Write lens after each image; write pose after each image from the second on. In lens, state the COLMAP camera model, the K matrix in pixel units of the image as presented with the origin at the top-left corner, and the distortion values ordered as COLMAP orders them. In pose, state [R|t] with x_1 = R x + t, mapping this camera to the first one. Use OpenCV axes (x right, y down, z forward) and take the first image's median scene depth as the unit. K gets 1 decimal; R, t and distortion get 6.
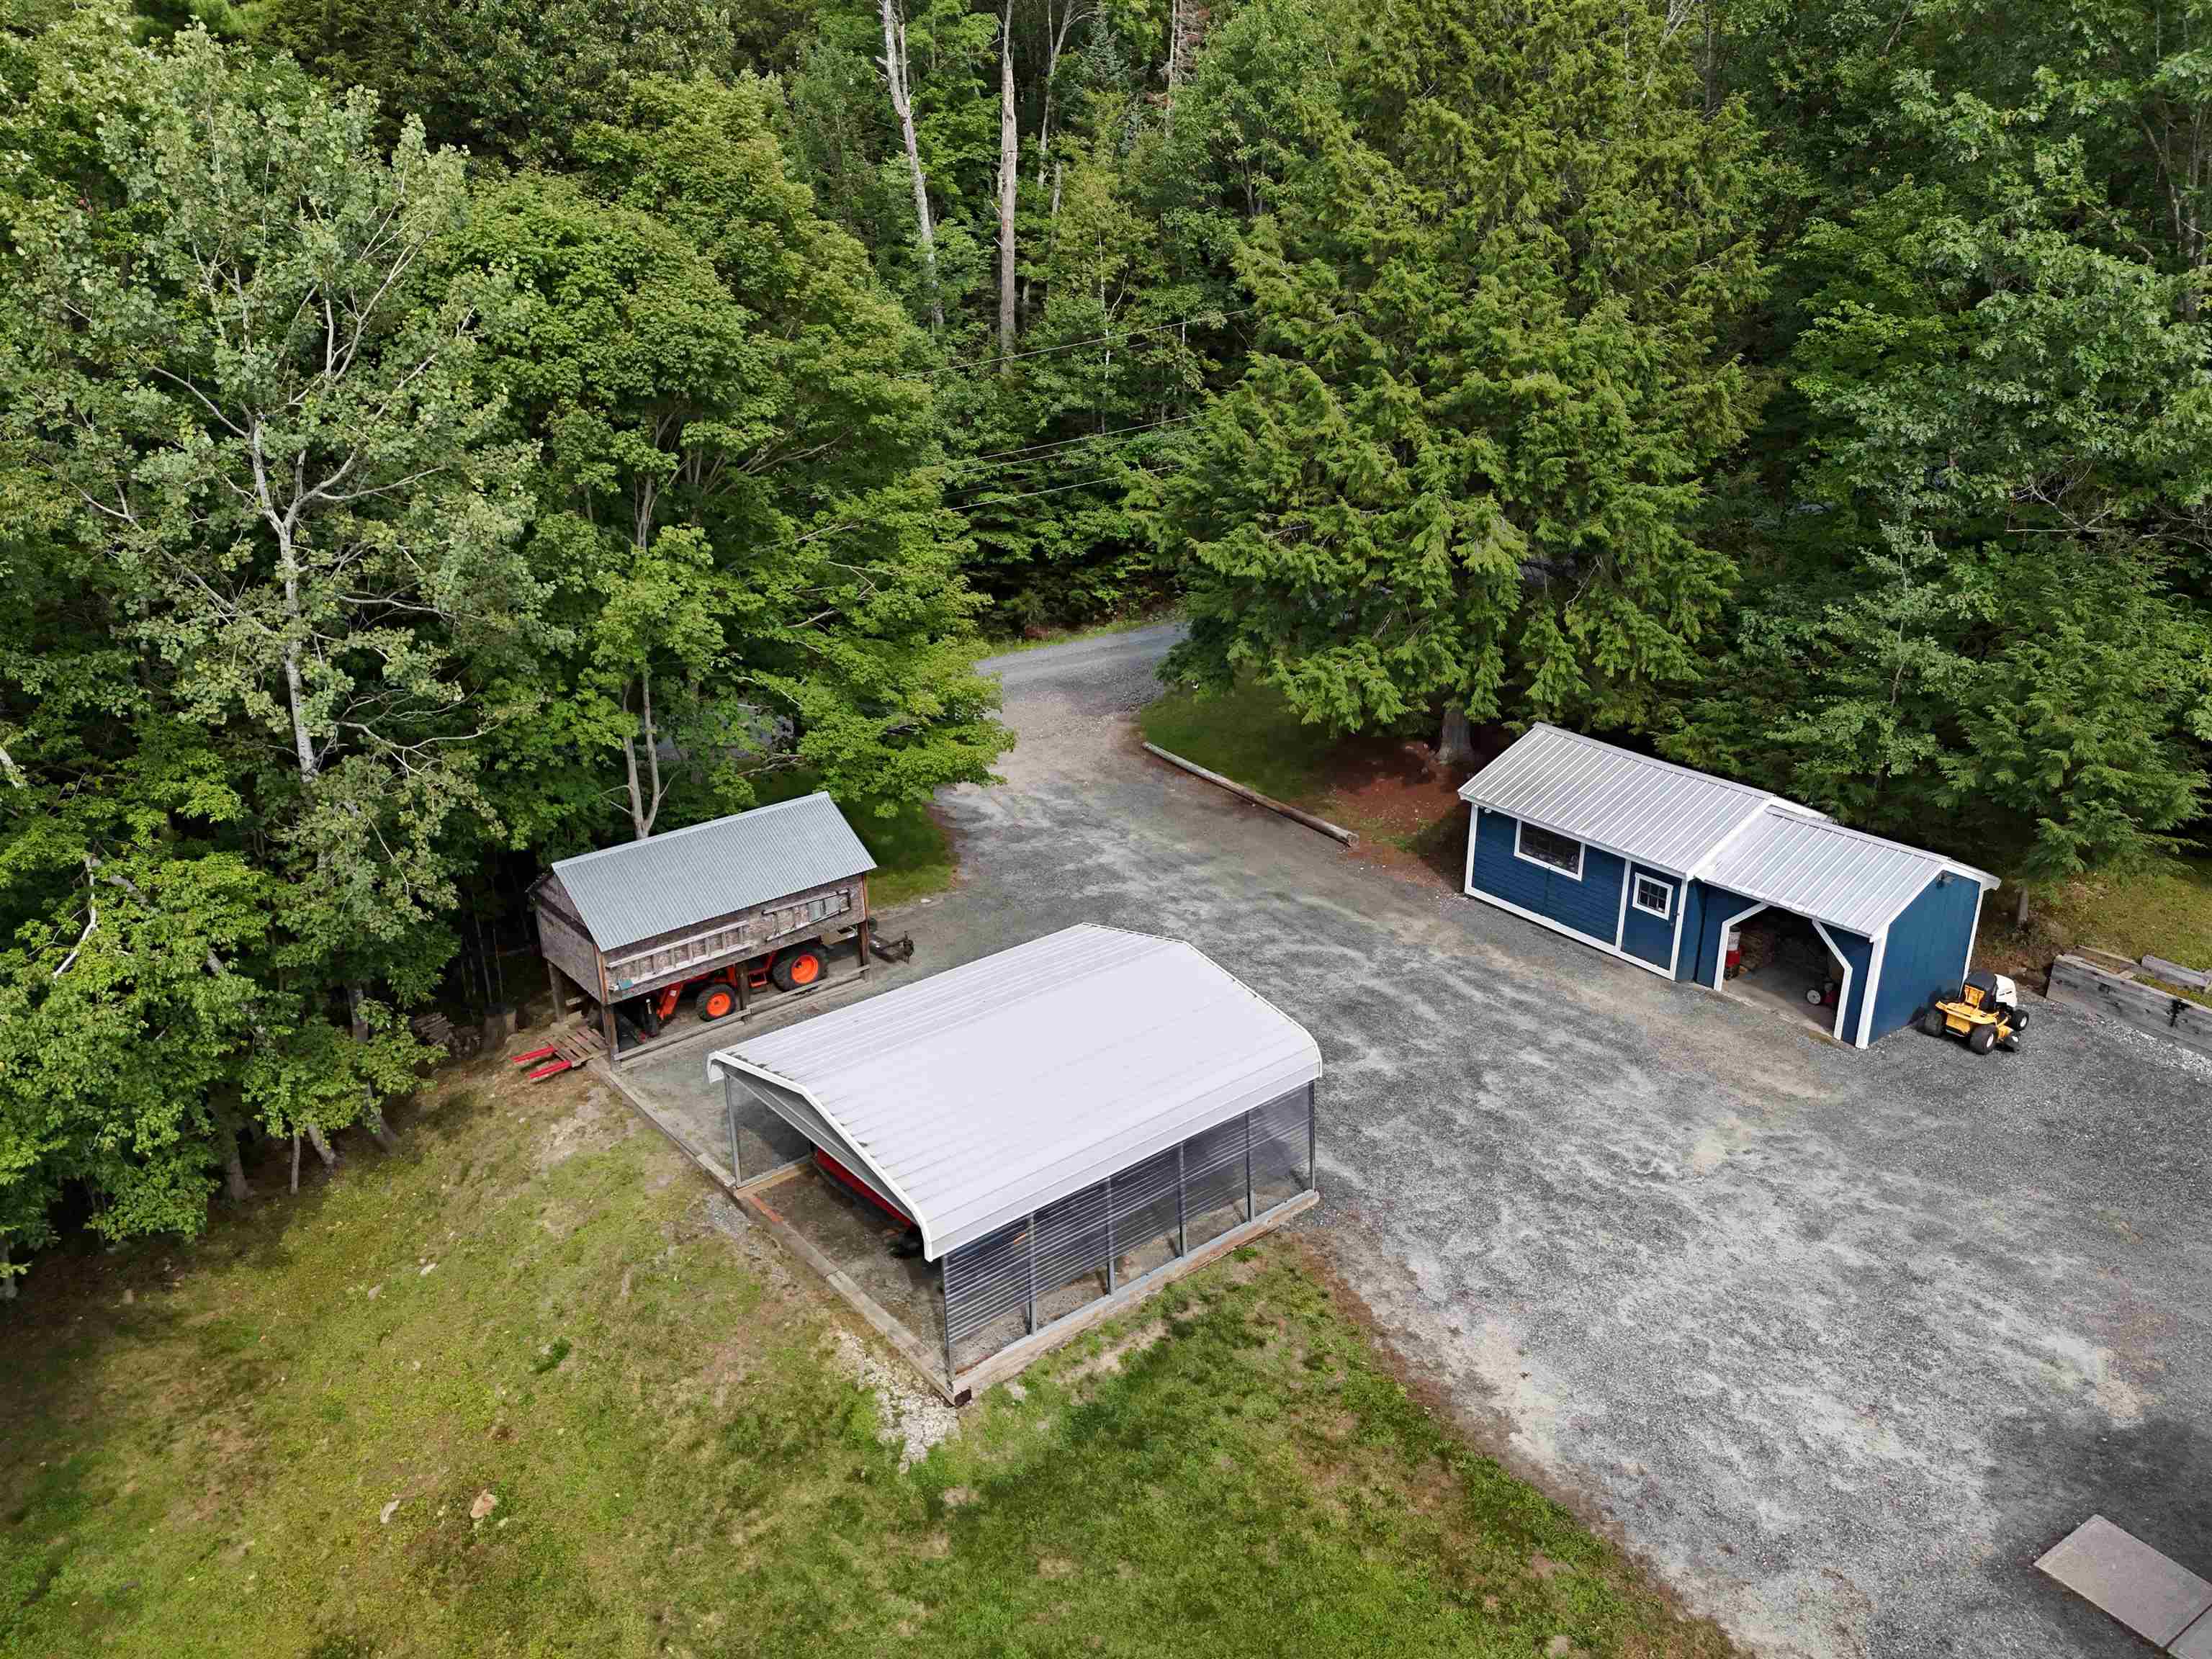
lens RADIAL K [[1628.9, 0, 1106.1], [0, 1628.9, 824.0], [0, 0, 1]] dist [0.085316, -0.082770]
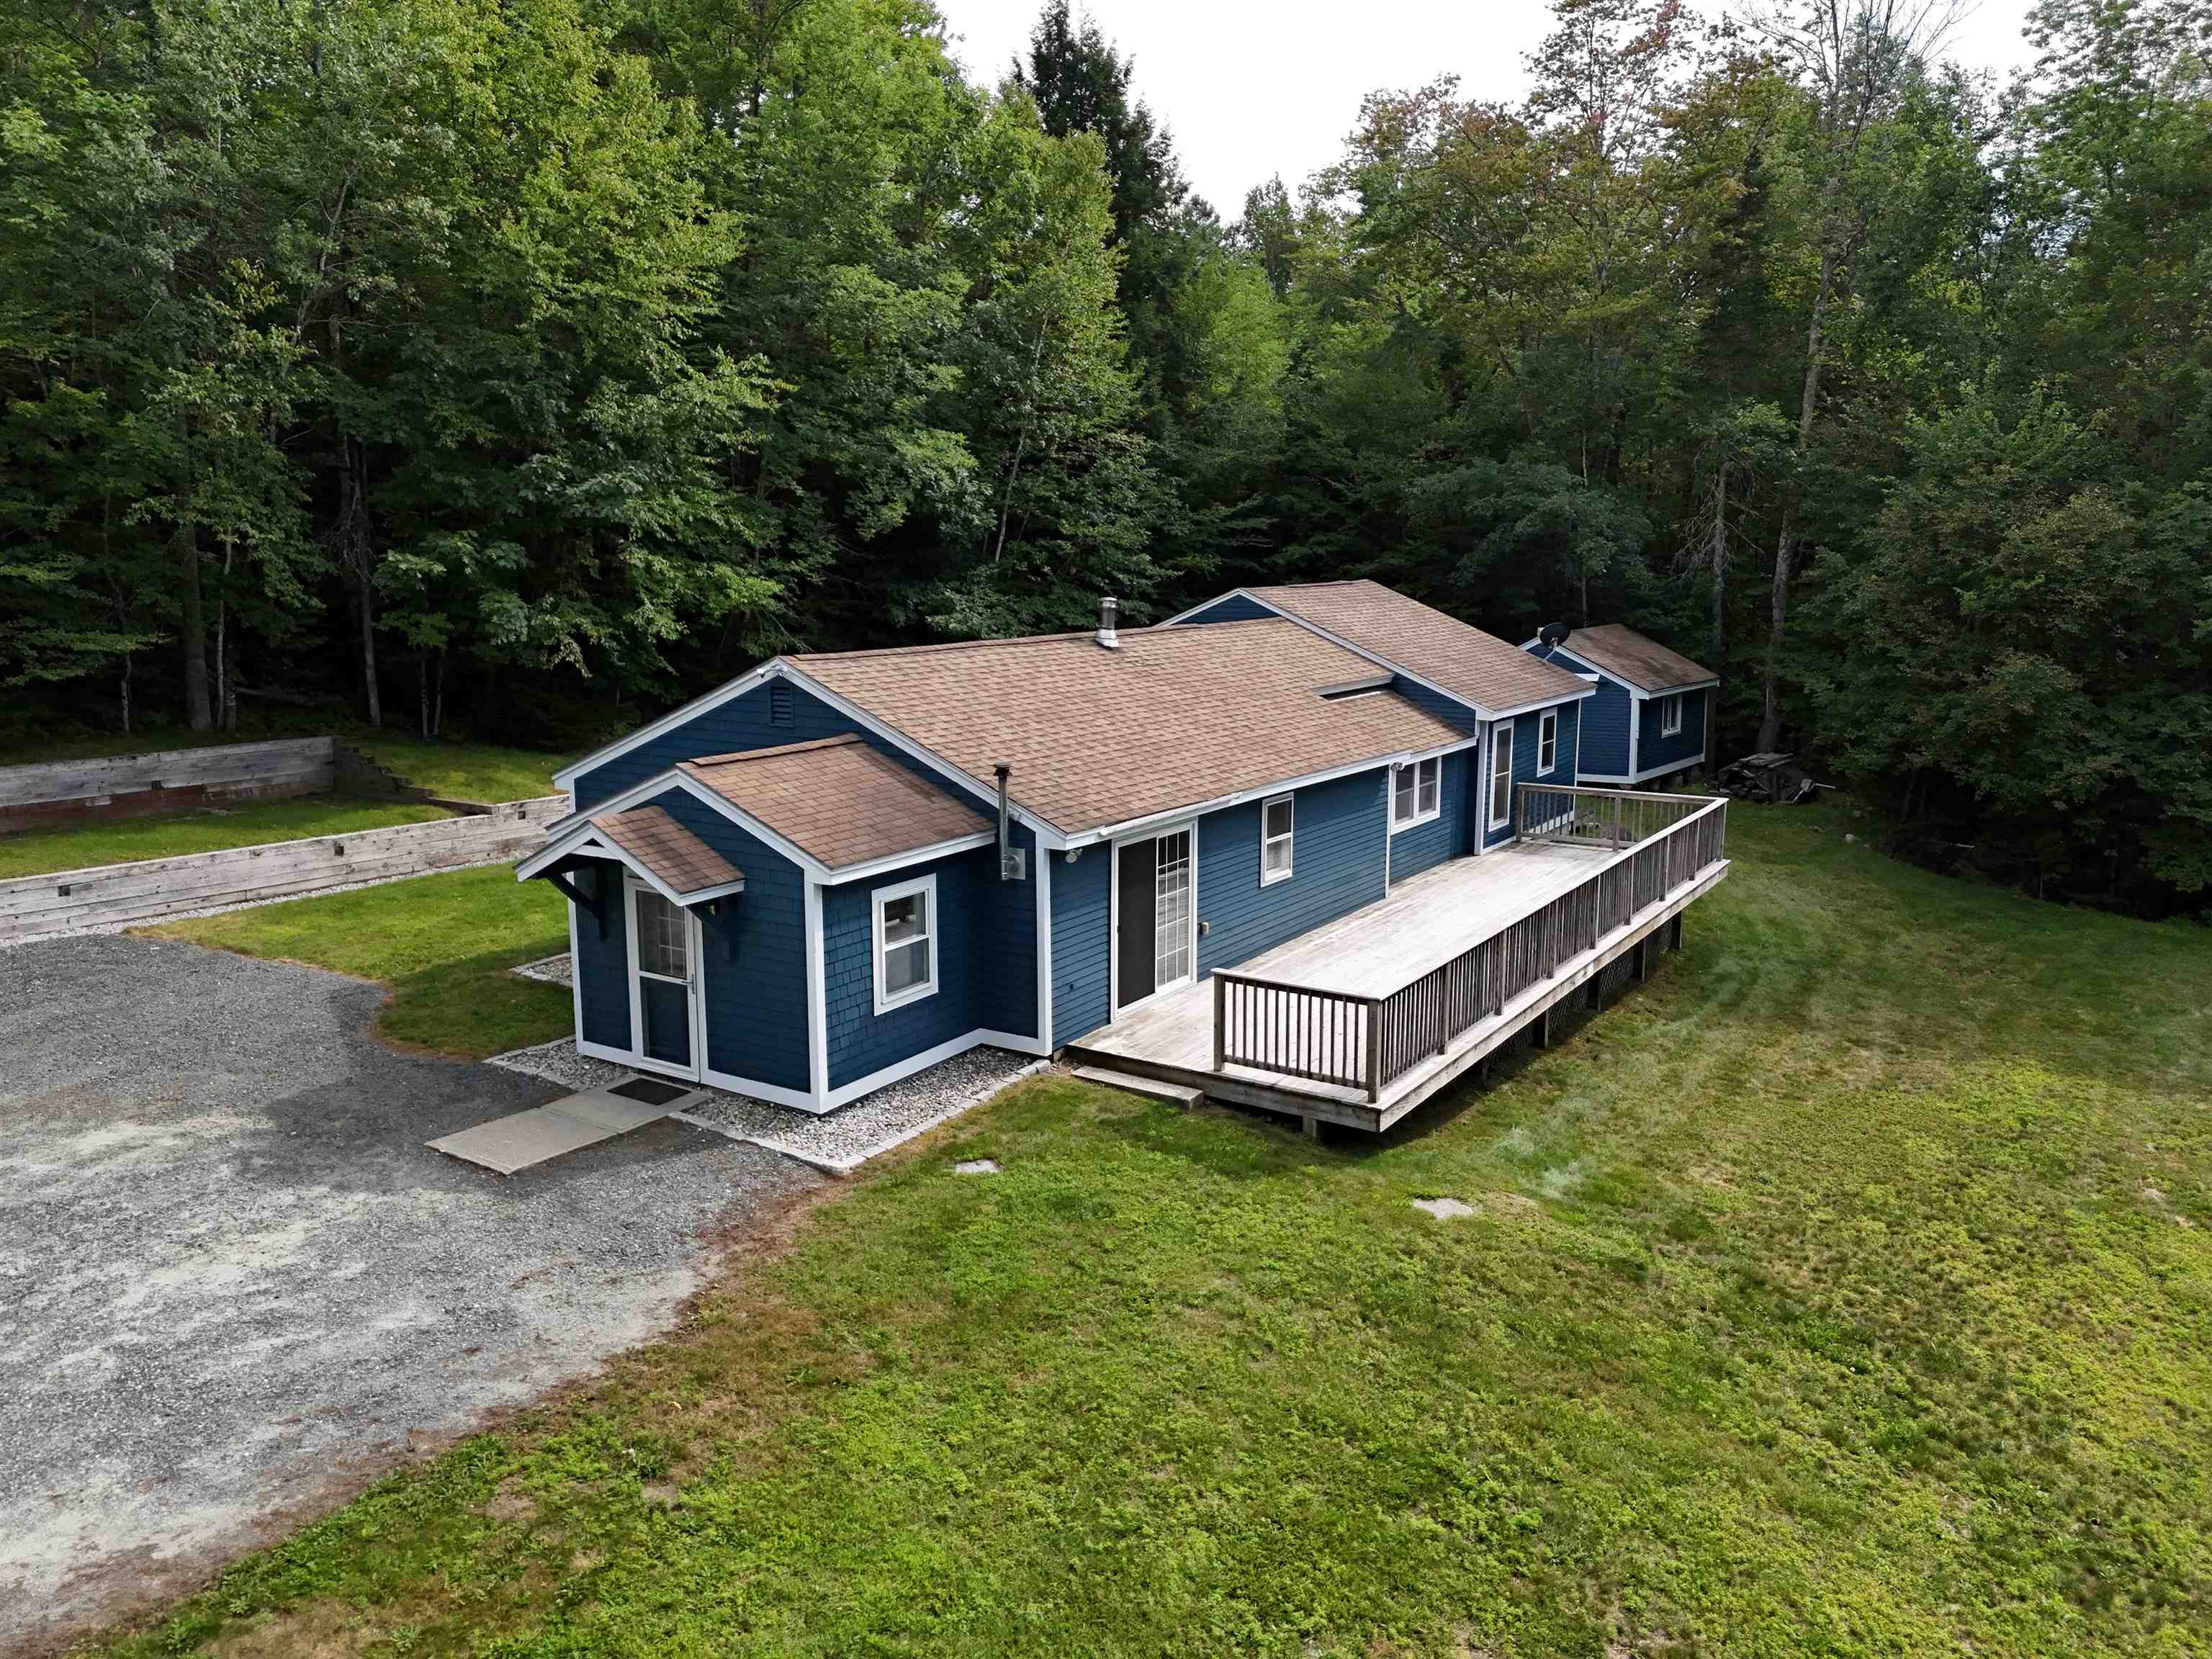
lens RADIAL K [[1628.9, 0, 1106.1], [0, 1628.9, 824.0], [0, 0, 1]] dist [0.085316, -0.082770]
pose [[-0.369842, -0.165077, 0.914312, -0.194952], [0.319449, 0.901498, 0.291982, 0.079406], [-0.872450, 0.400063, -0.280678, 0.552834]]
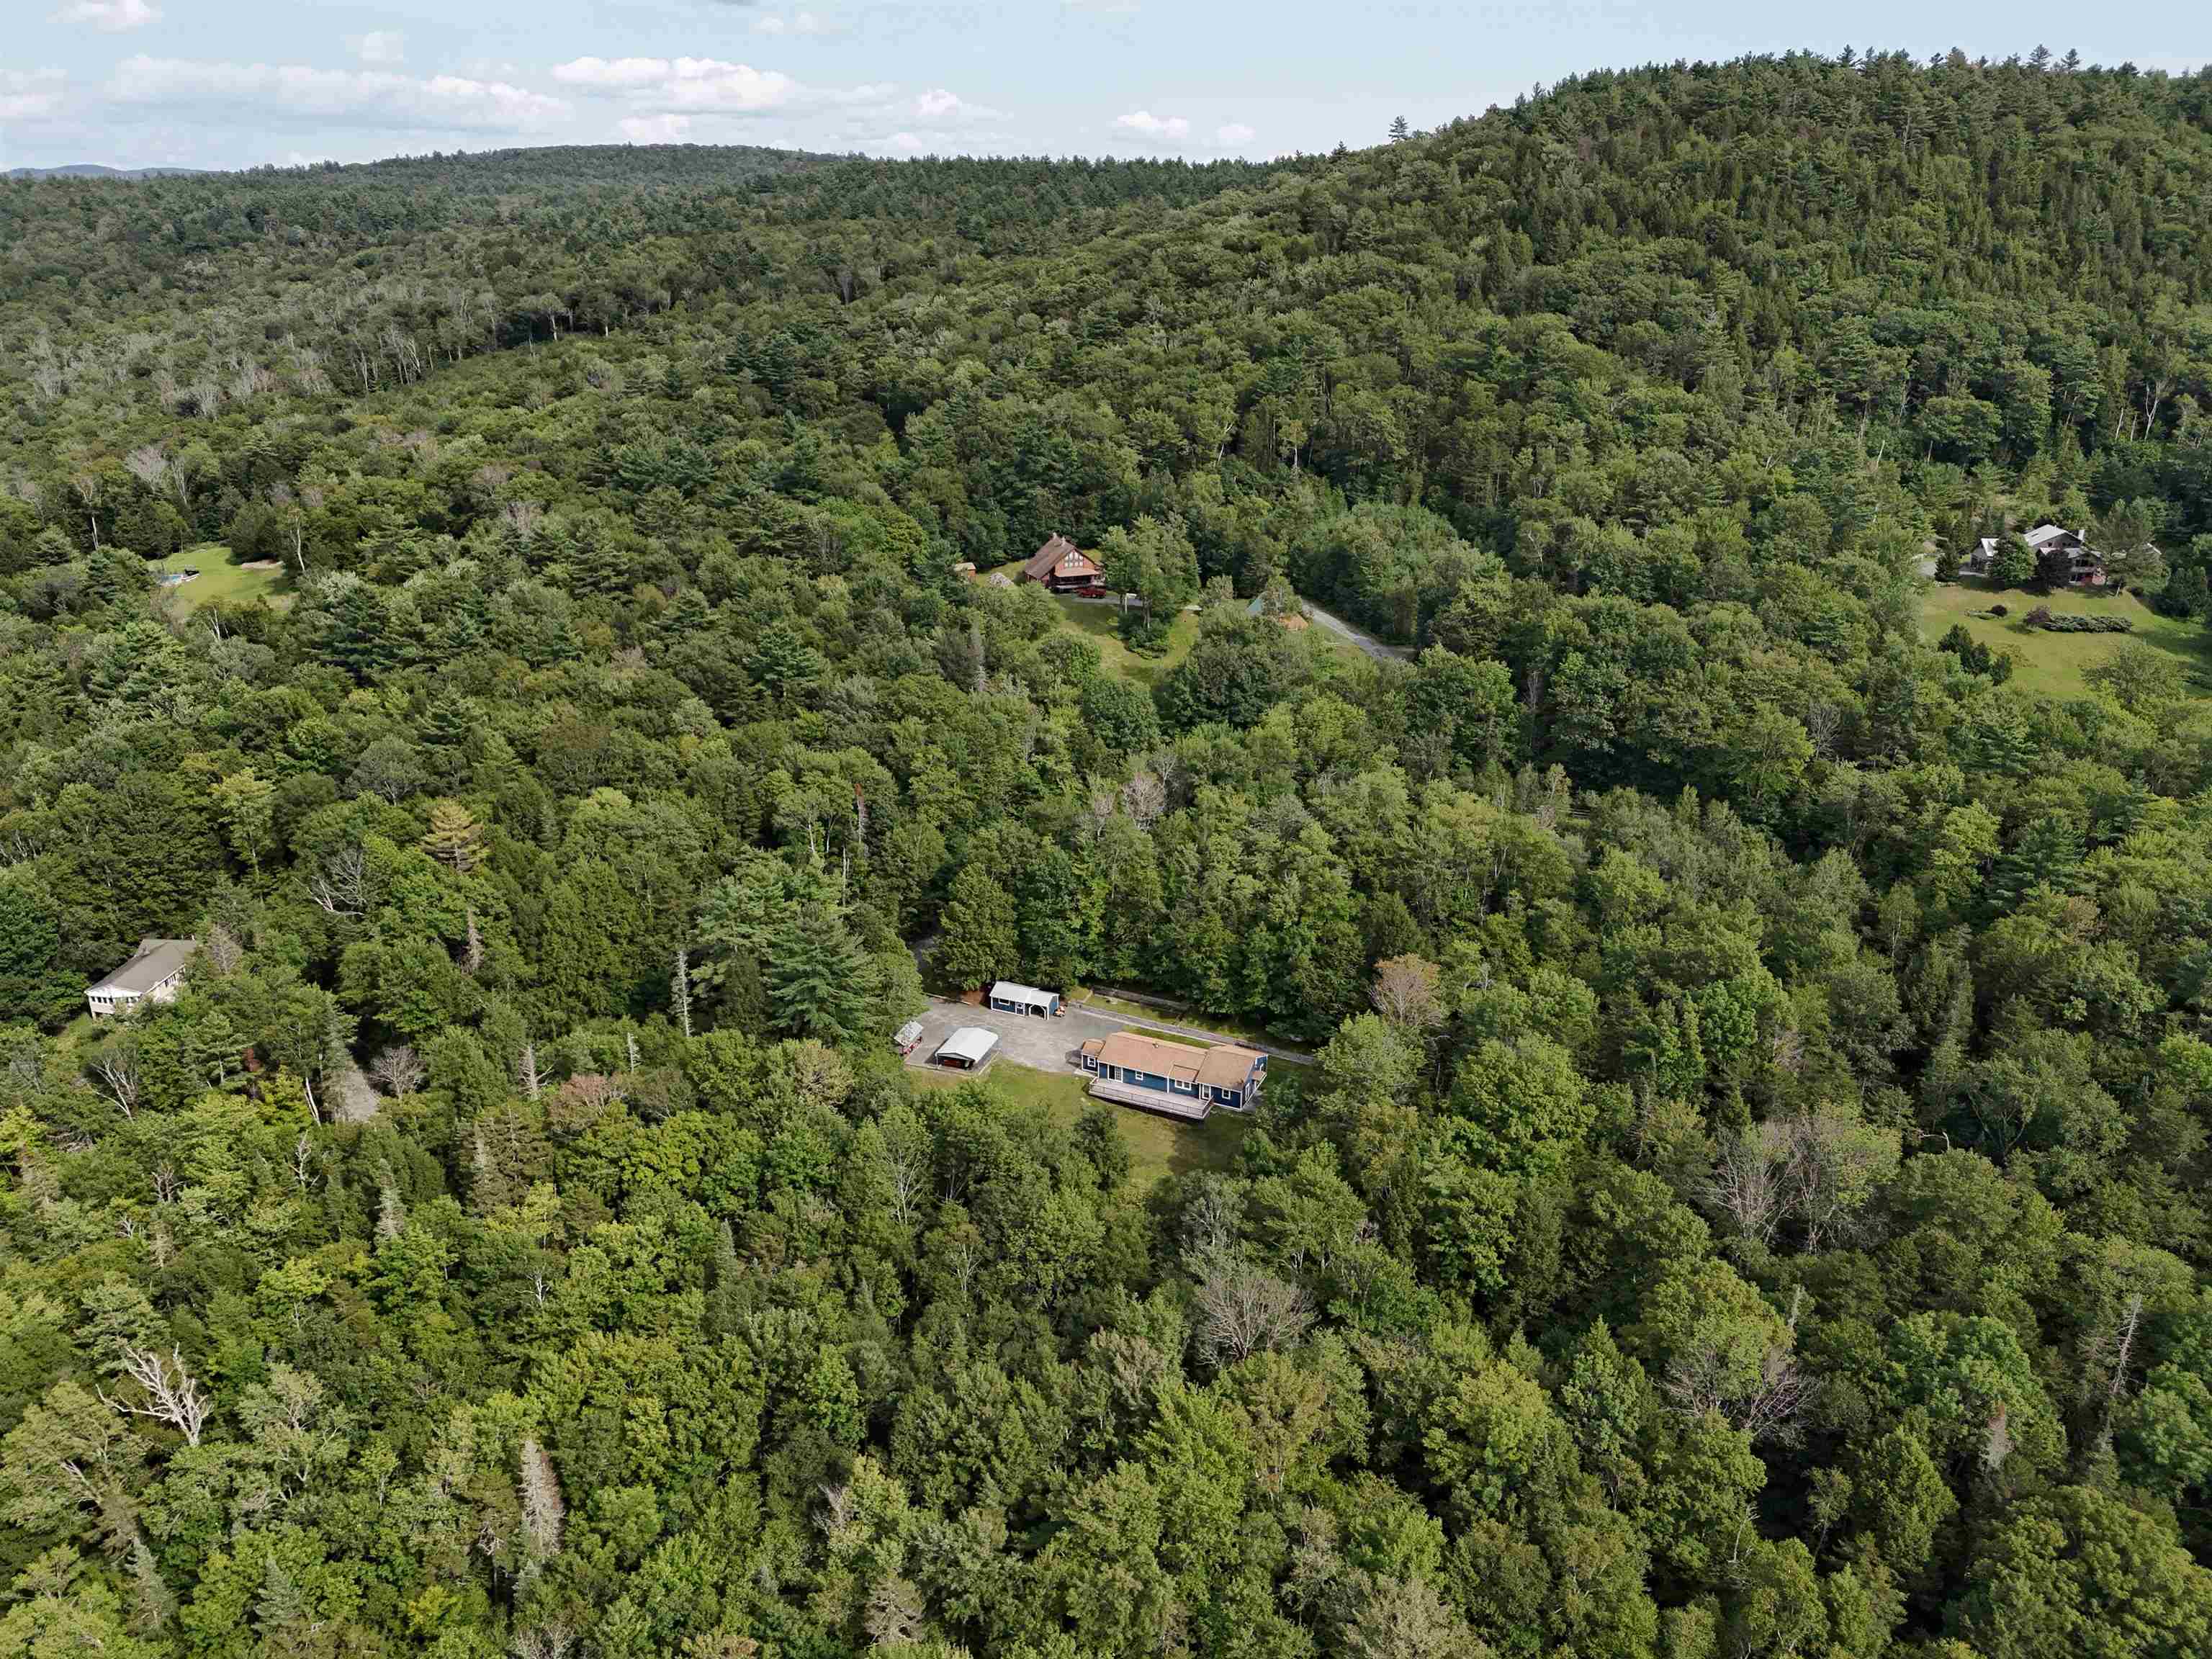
lens RADIAL K [[1580.8, 0, 1101.4], [0, 1580.8, 879.2], [0, 0, 1]] dist [0.073737, -0.058139]
pose [[0.865159, -0.195341, 0.461889, -2.705077], [0.176348, 0.980699, 0.084438, -1.125538], [-0.469468, 0.008400, 0.882909, -5.845493]]
